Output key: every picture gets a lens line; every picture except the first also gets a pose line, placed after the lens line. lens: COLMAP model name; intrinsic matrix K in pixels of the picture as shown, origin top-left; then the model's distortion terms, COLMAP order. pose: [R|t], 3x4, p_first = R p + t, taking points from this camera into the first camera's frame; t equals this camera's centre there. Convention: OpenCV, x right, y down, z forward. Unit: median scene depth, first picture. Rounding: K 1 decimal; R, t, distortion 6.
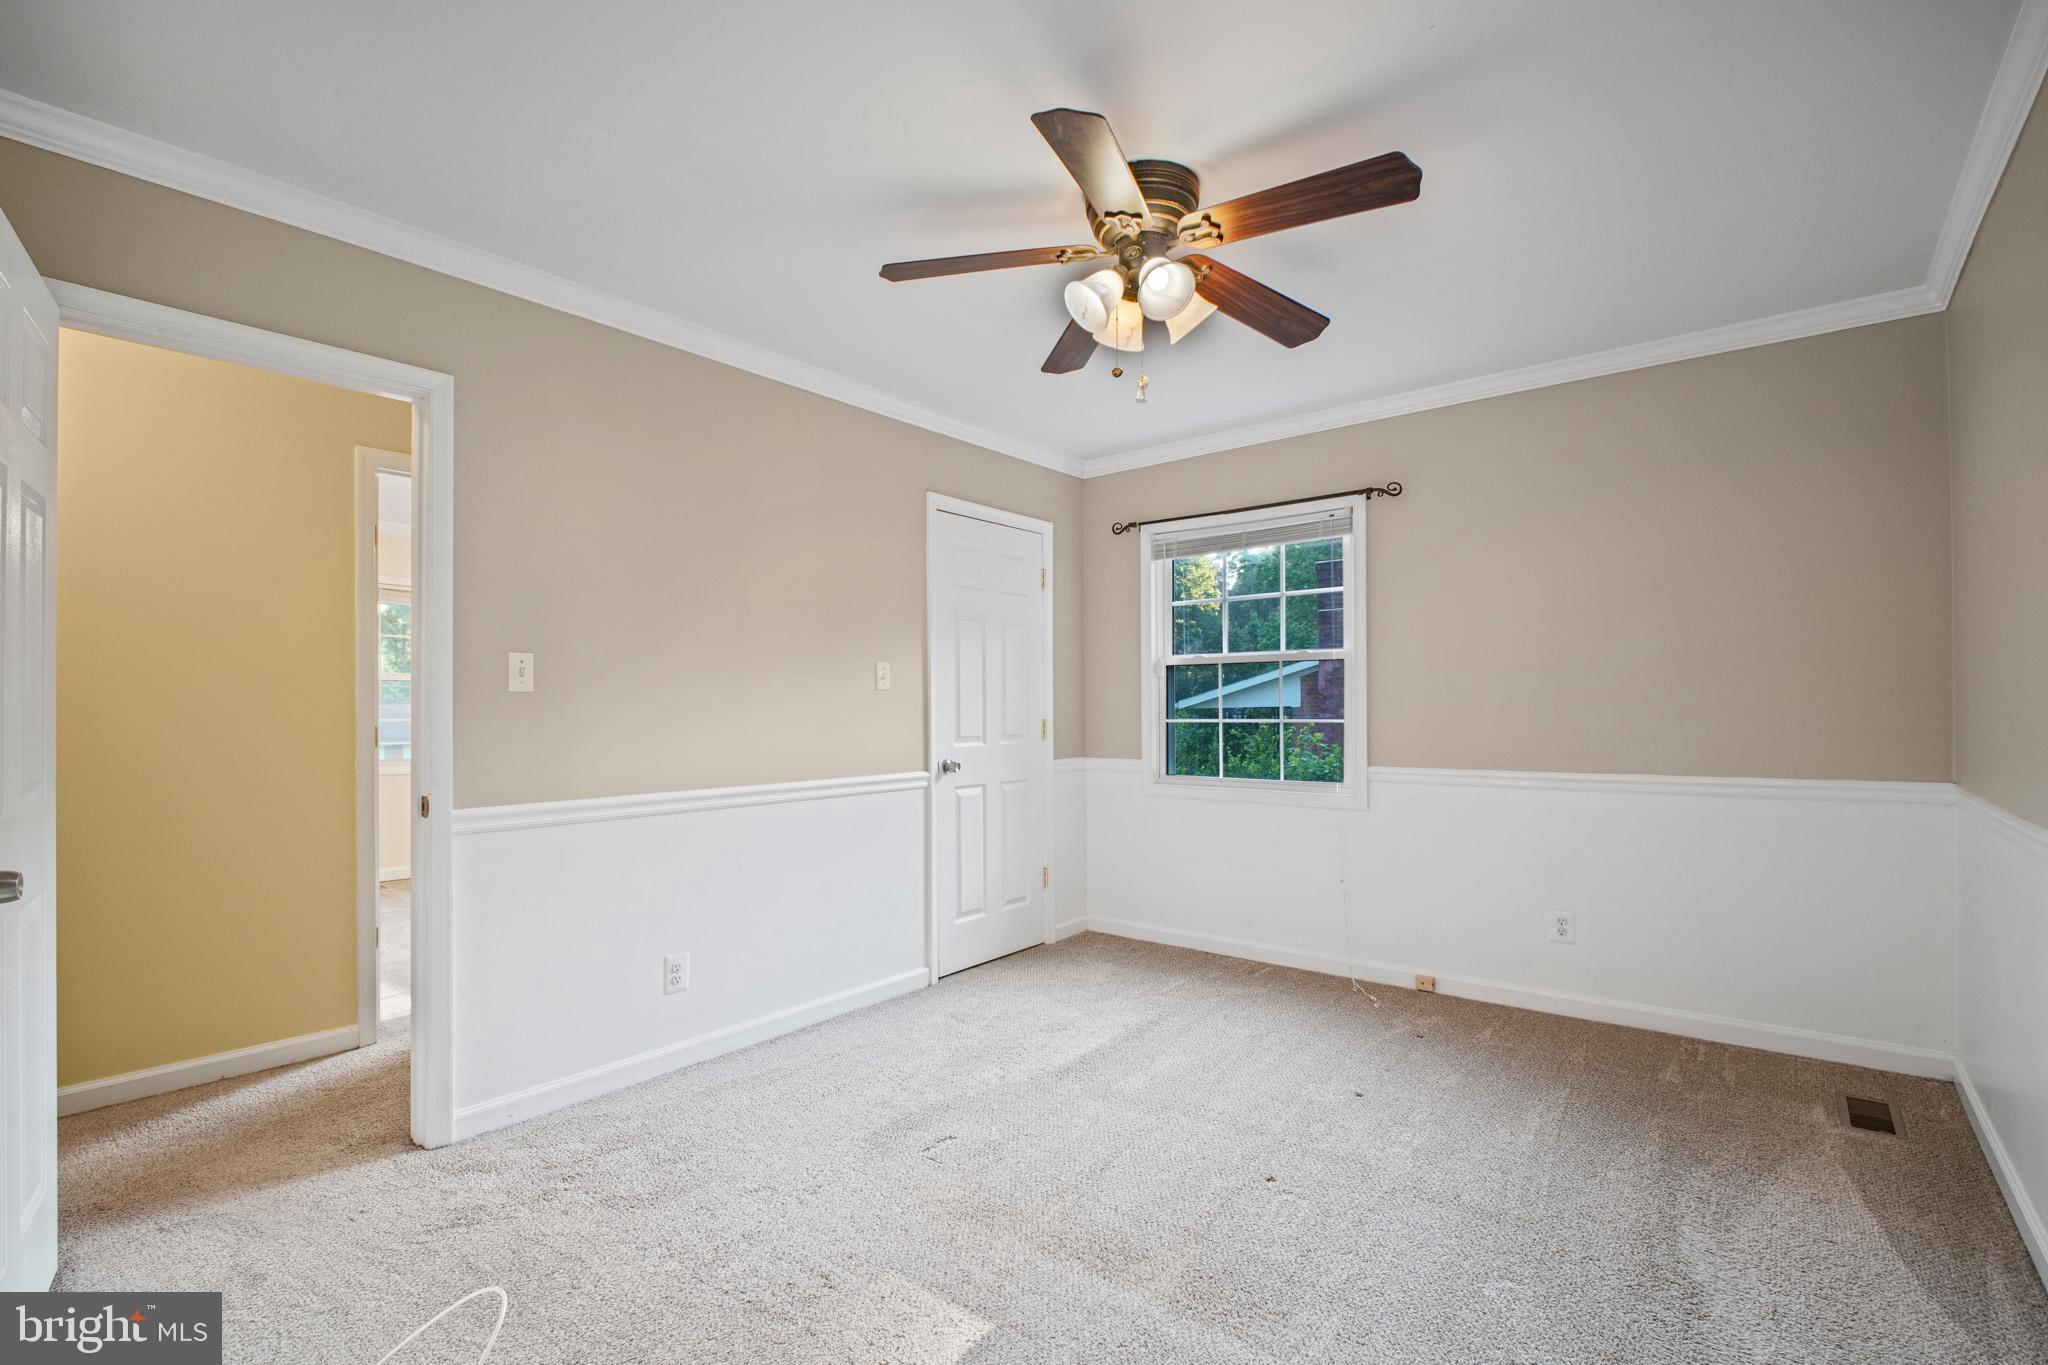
lens RADIAL K [[932.9, 0, 1003.7], [0, 932.9, 699.7], [0, 0, 1]] dist [0.016970, -0.000414]
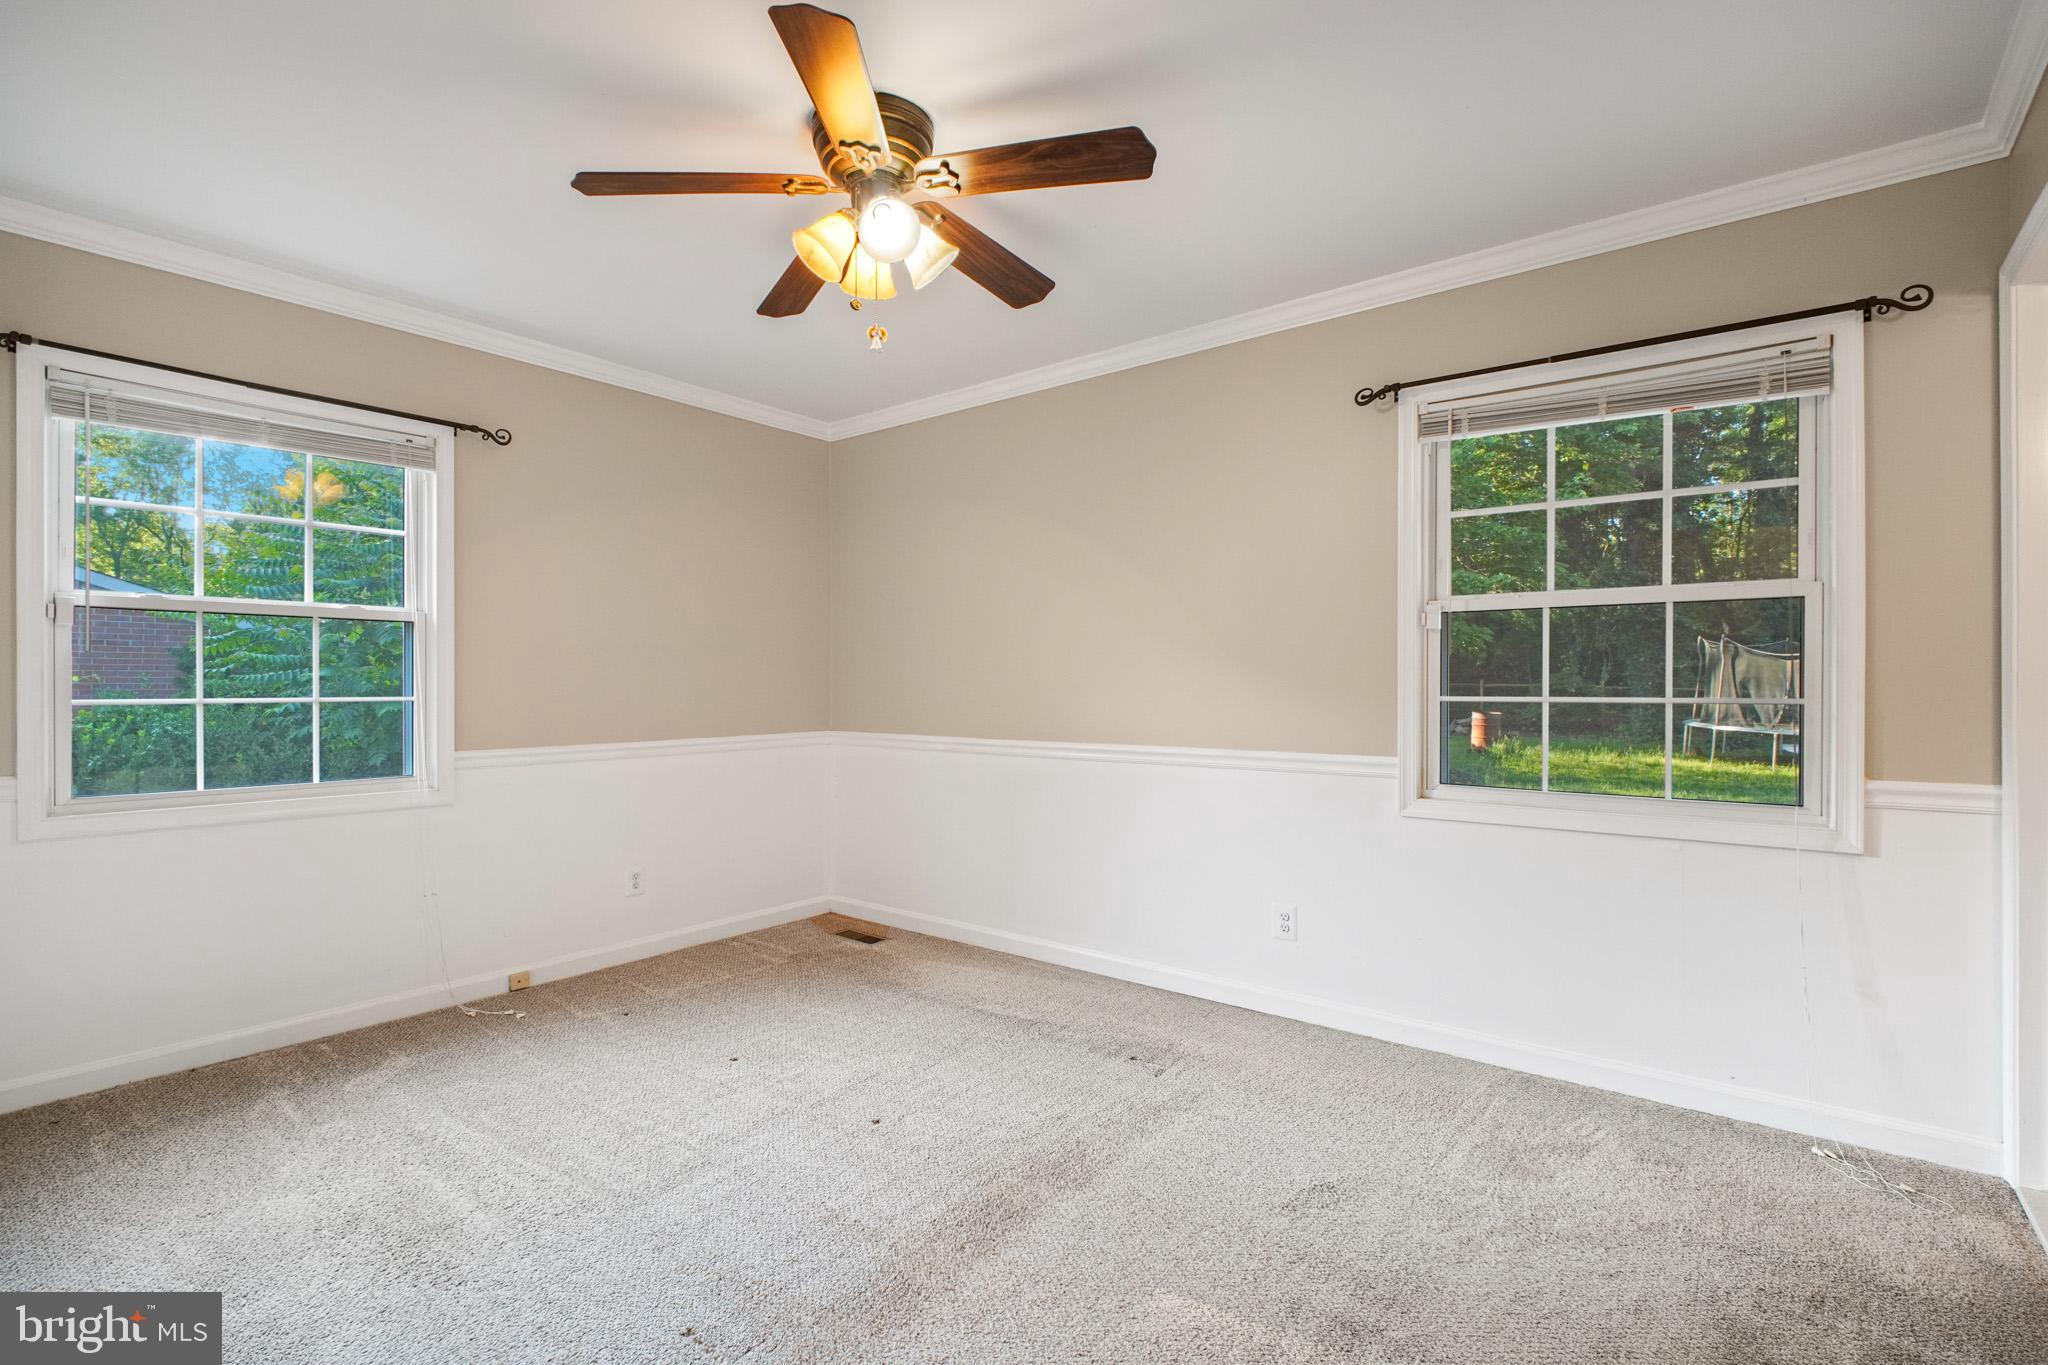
lens RADIAL K [[932.9, 0, 1003.7], [0, 932.9, 699.7], [0, 0, 1]] dist [0.016970, -0.000414]
pose [[0.007653, -0.010260, 0.999918, -0.475873], [-0.012914, 0.999863, 0.010358, 0.008843], [-0.999887, -0.012992, 0.007520, 0.520613]]
